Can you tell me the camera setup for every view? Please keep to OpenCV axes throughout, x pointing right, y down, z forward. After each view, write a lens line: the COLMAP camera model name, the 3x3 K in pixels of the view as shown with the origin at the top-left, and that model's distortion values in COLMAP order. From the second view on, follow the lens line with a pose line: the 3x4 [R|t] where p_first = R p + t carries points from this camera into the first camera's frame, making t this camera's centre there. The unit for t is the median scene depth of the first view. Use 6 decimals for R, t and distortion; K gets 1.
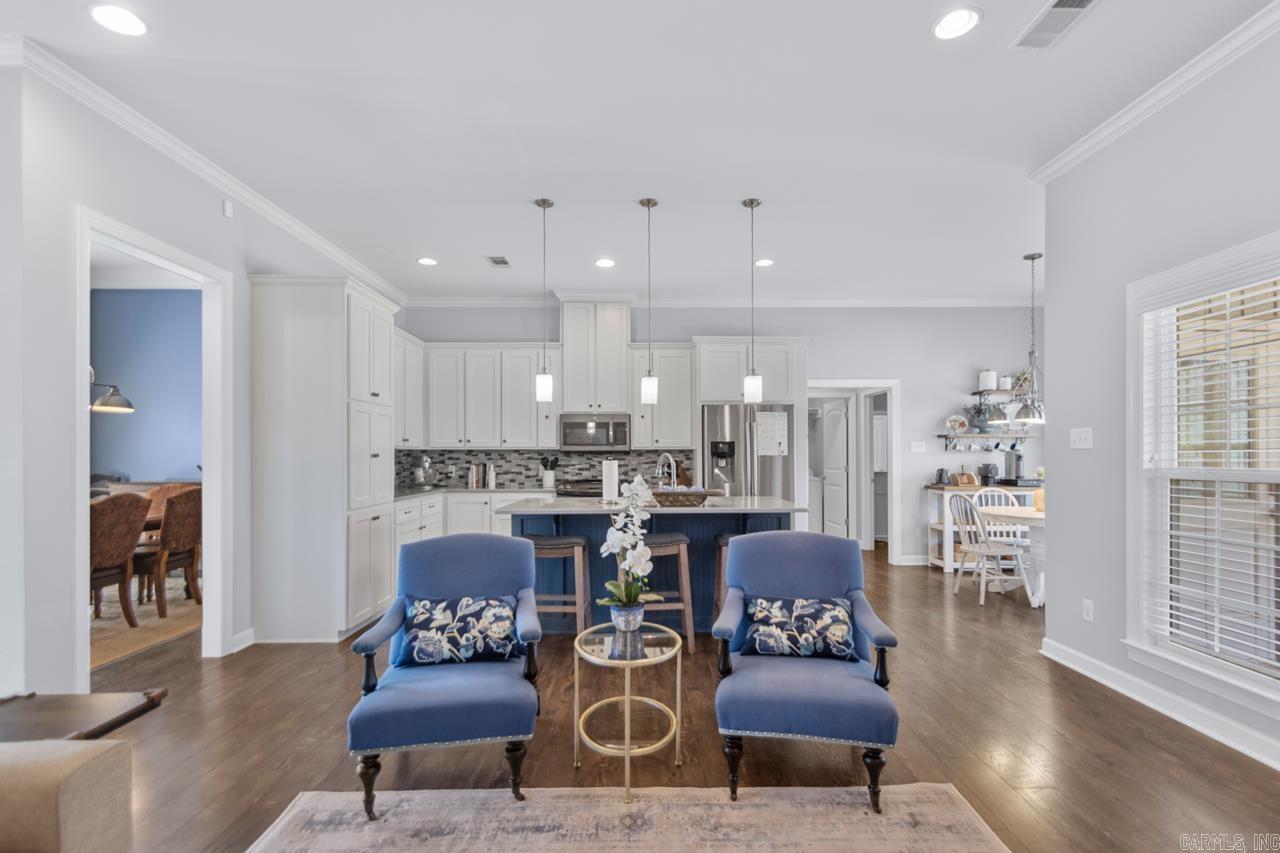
lens RADIAL K [[606.3, 0, 646.9], [0, 606.3, 451.7], [0, 0, 1]] dist [0.003141, 0.000069]
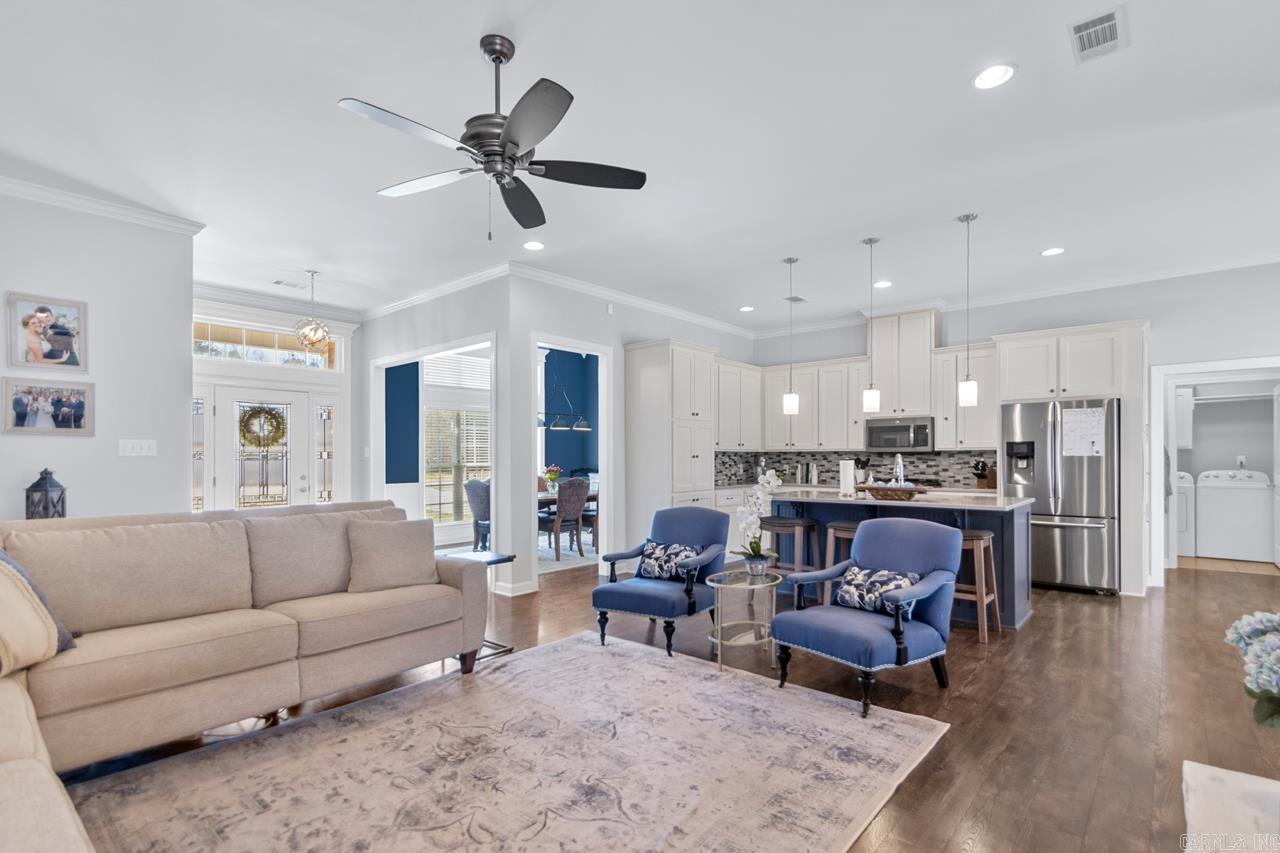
lens RADIAL K [[609.3, 0, 650.4], [0, 609.3, 458.3], [0, 0, 1]] dist [-0.000536, 0.000064]
pose [[0.749046, 0.000383, -0.662517, 0.301959], [0.005592, 0.999961, 0.006900, -0.000131], [0.662494, -0.008873, 0.749015, -0.109726]]
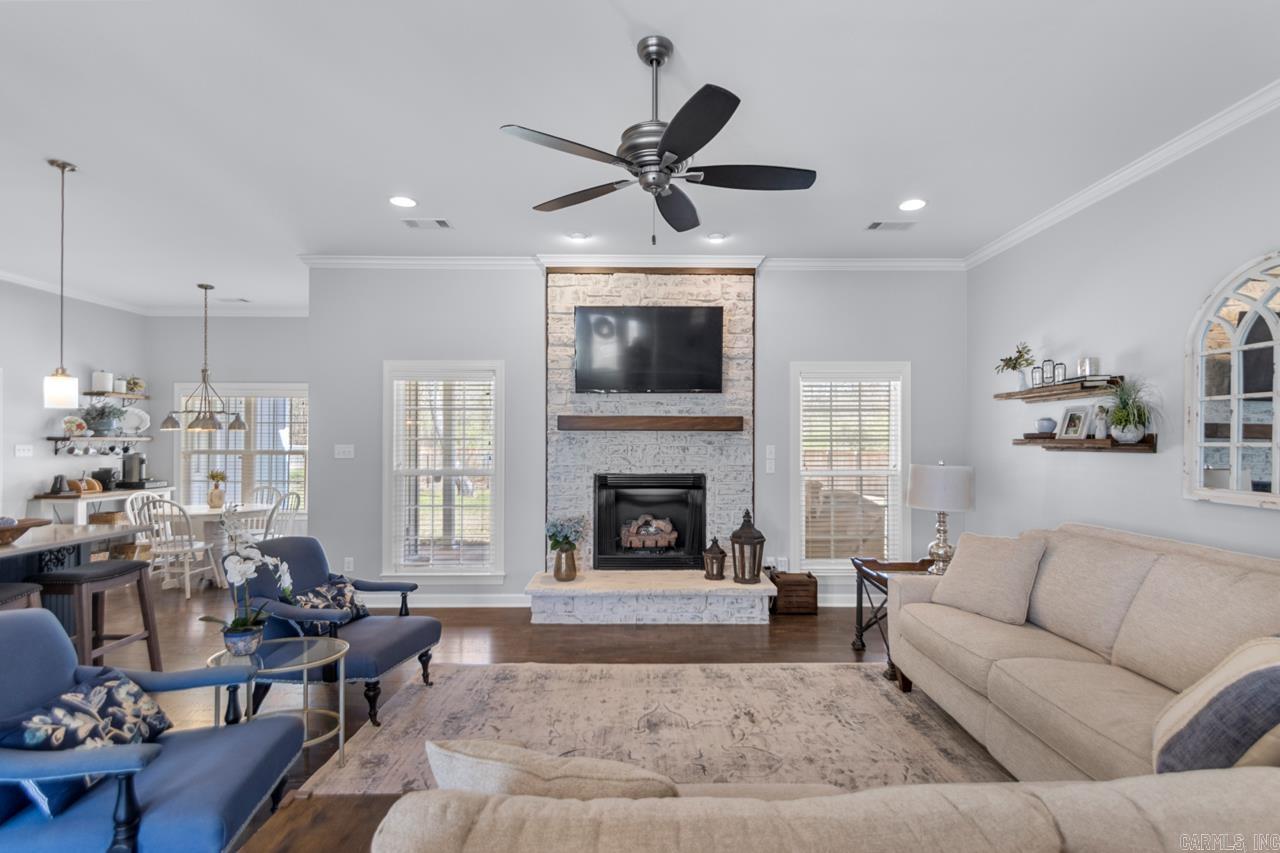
lens RADIAL K [[602.3, 0, 651.4], [0, 602.3, 435.8], [0, 0, 1]] dist [0.017624, -0.011293]
pose [[0.002069, 0.012019, 0.999926, -0.421098], [-0.006006, 0.999910, -0.012006, -0.025612], [-0.999980, -0.005981, 0.002141, 0.126874]]
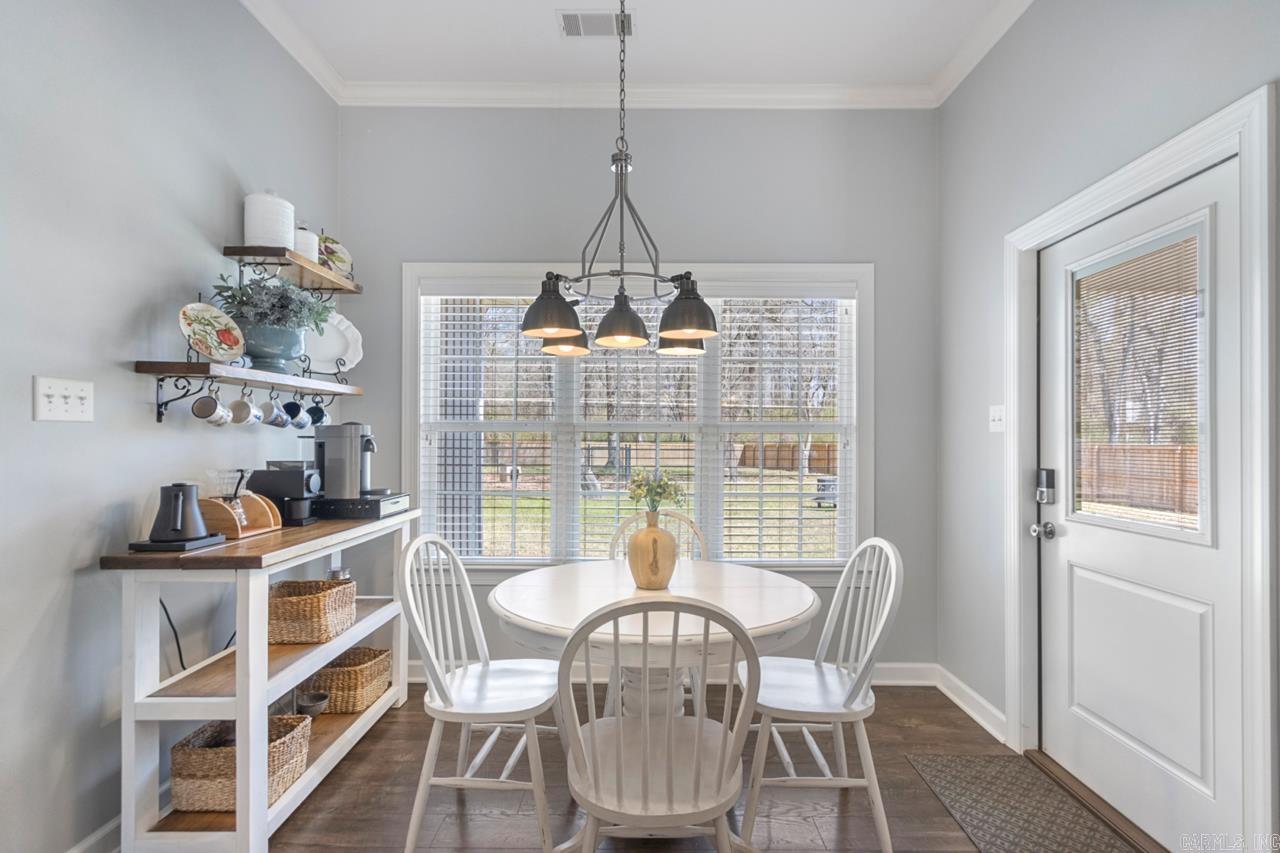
lens RADIAL K [[602.3, 0, 651.4], [0, 602.3, 435.8], [0, 0, 1]] dist [0.017624, -0.011293]
pose [[0.019255, 0.004476, 0.999805, 0.224550], [-0.009915, 0.999942, -0.004286, 0.004979], [-0.999765, -0.009831, 0.019298, 0.805301]]
